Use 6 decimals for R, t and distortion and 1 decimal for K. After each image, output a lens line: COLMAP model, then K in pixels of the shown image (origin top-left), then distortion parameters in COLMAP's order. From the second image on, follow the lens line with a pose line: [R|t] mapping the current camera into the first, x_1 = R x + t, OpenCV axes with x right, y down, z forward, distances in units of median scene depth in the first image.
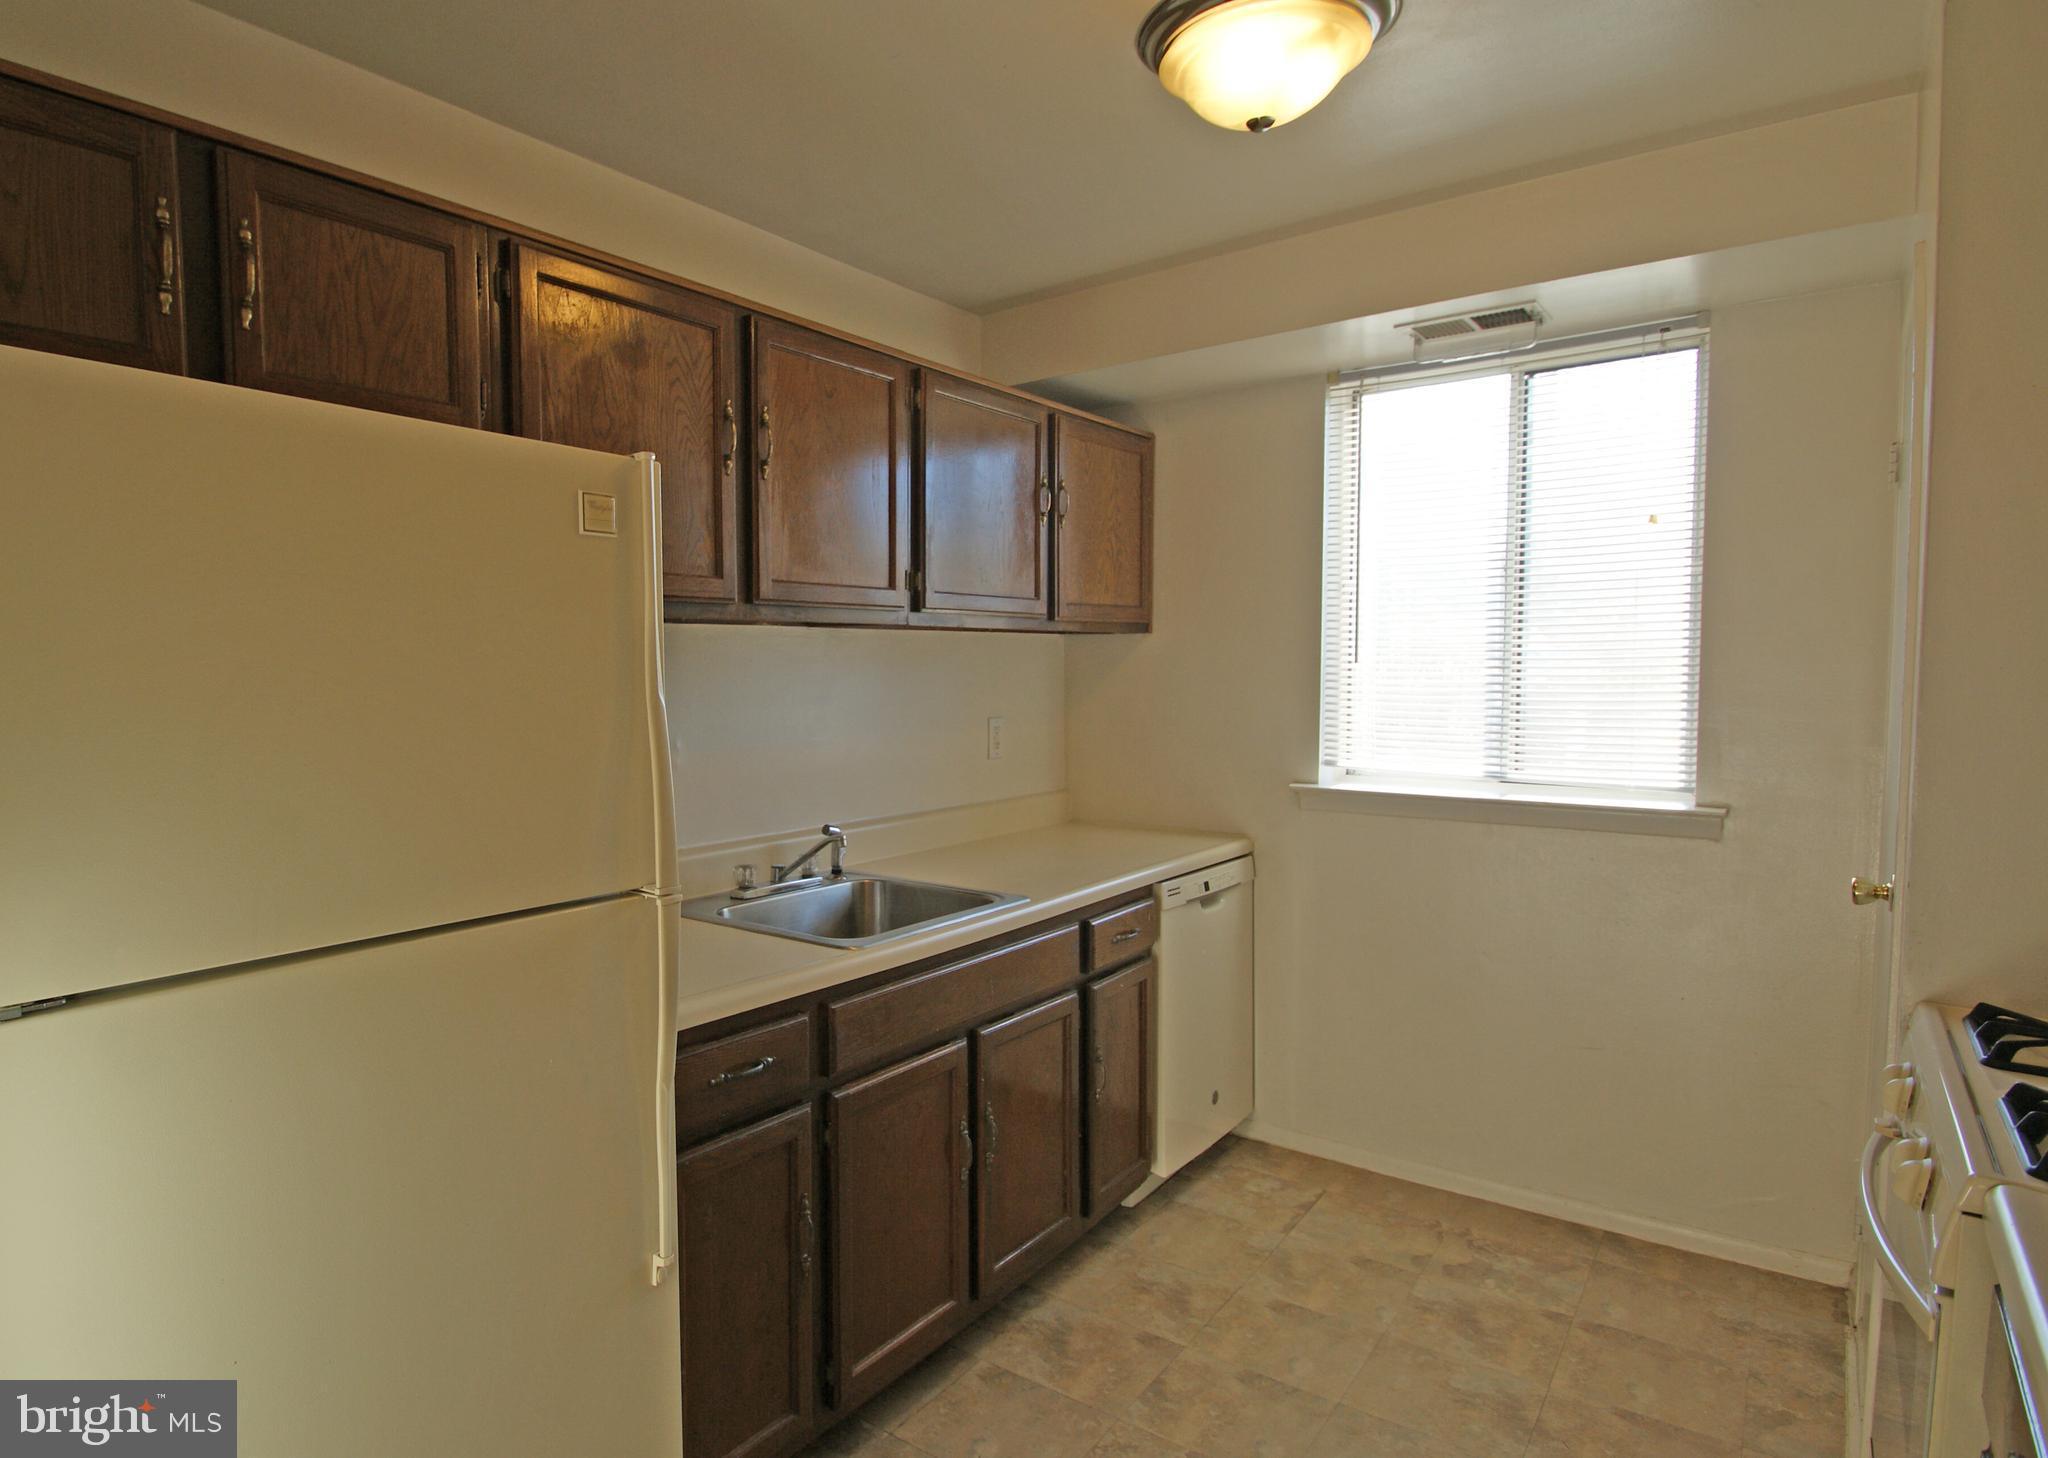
lens RADIAL K [[1099.7, 0, 1024.0], [0, 1099.7, 729.0], [0, 0, 1]] dist [-0.050266, -0.000526]
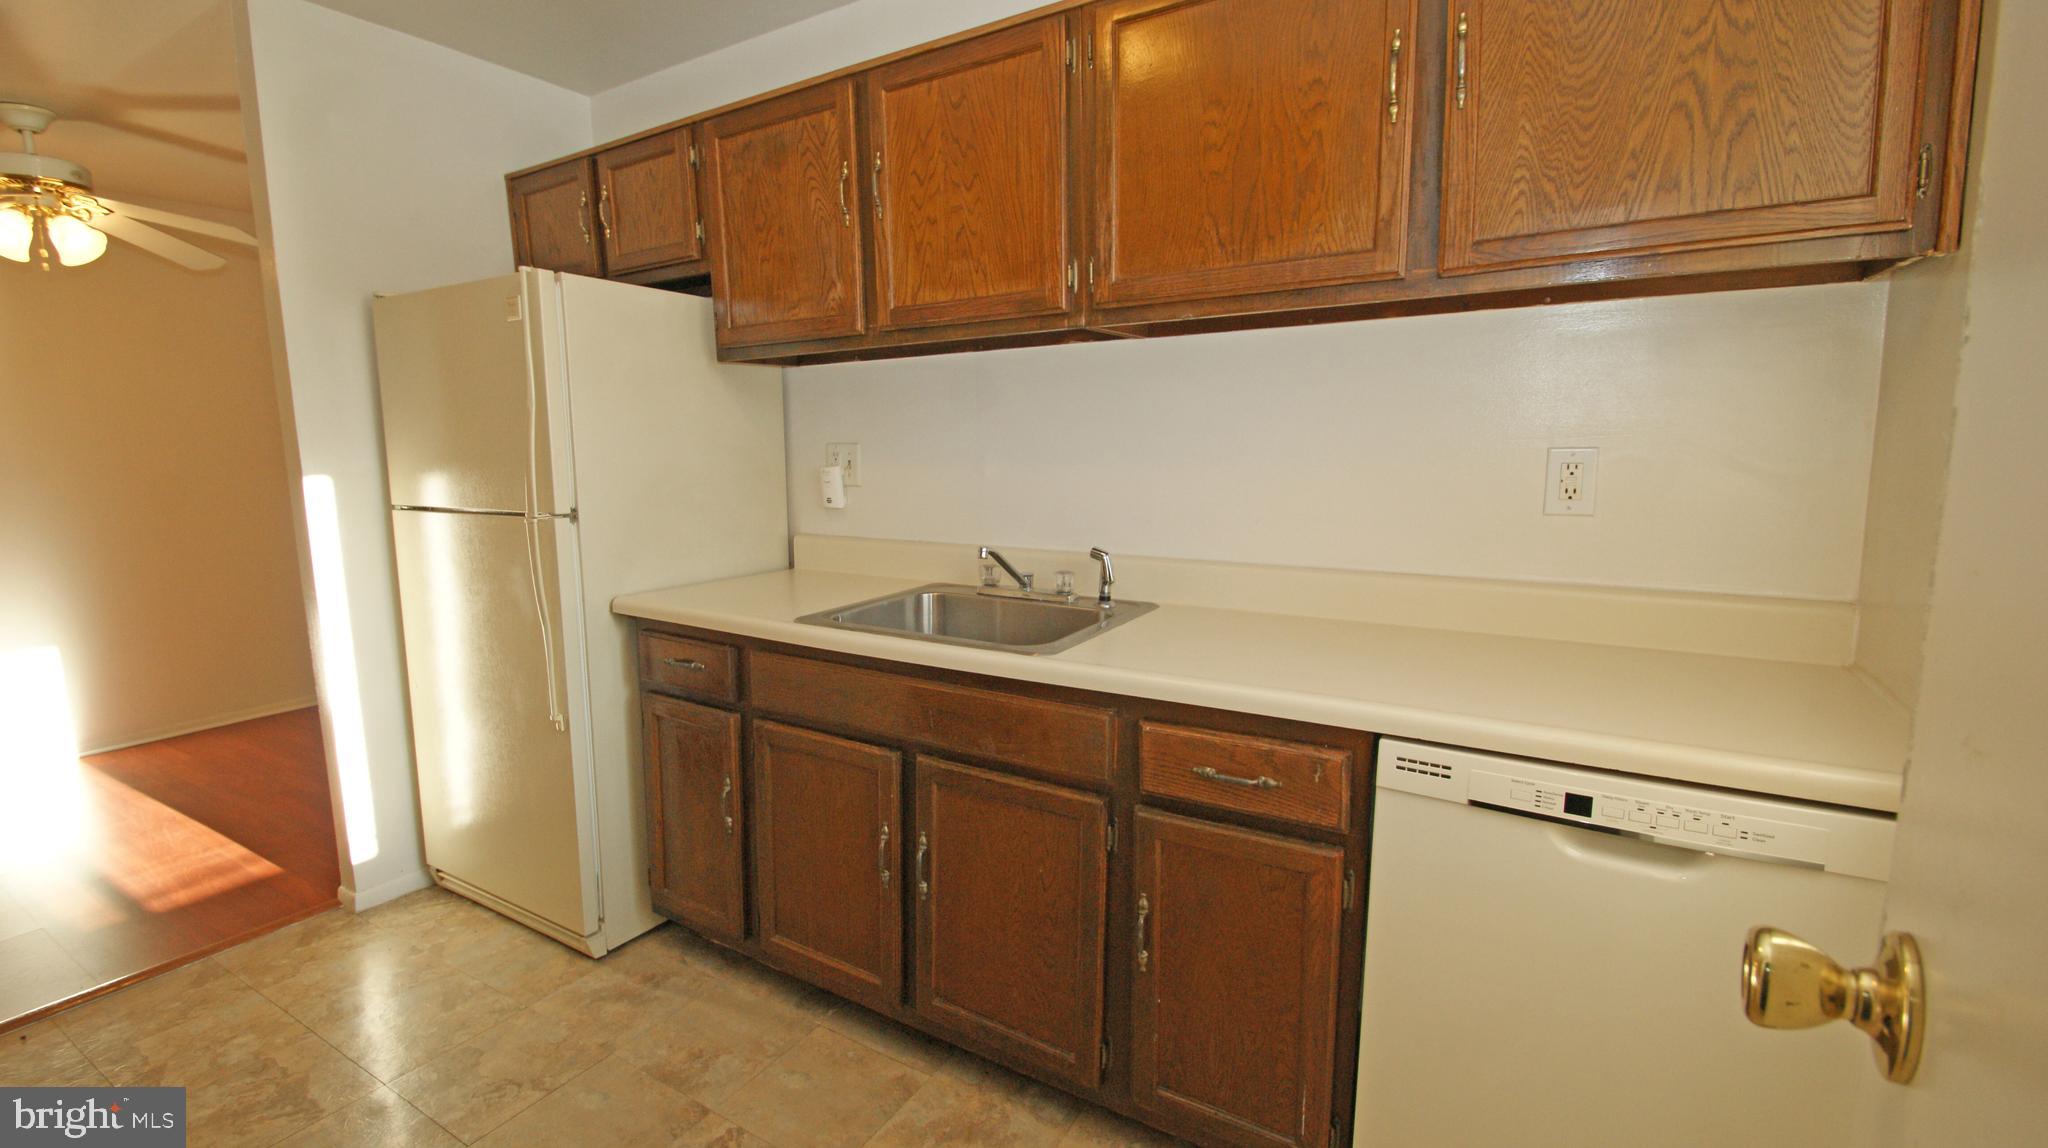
lens RADIAL K [[911.3, 0, 986.8], [0, 911.3, 580.4], [0, 0, 1]] dist [-0.000560, -0.000166]
pose [[0.057252, 0.163727, -0.984843, 0.574891], [-0.034069, 0.986207, 0.161973, -0.008786], [0.997778, 0.024280, 0.062041, 0.783392]]
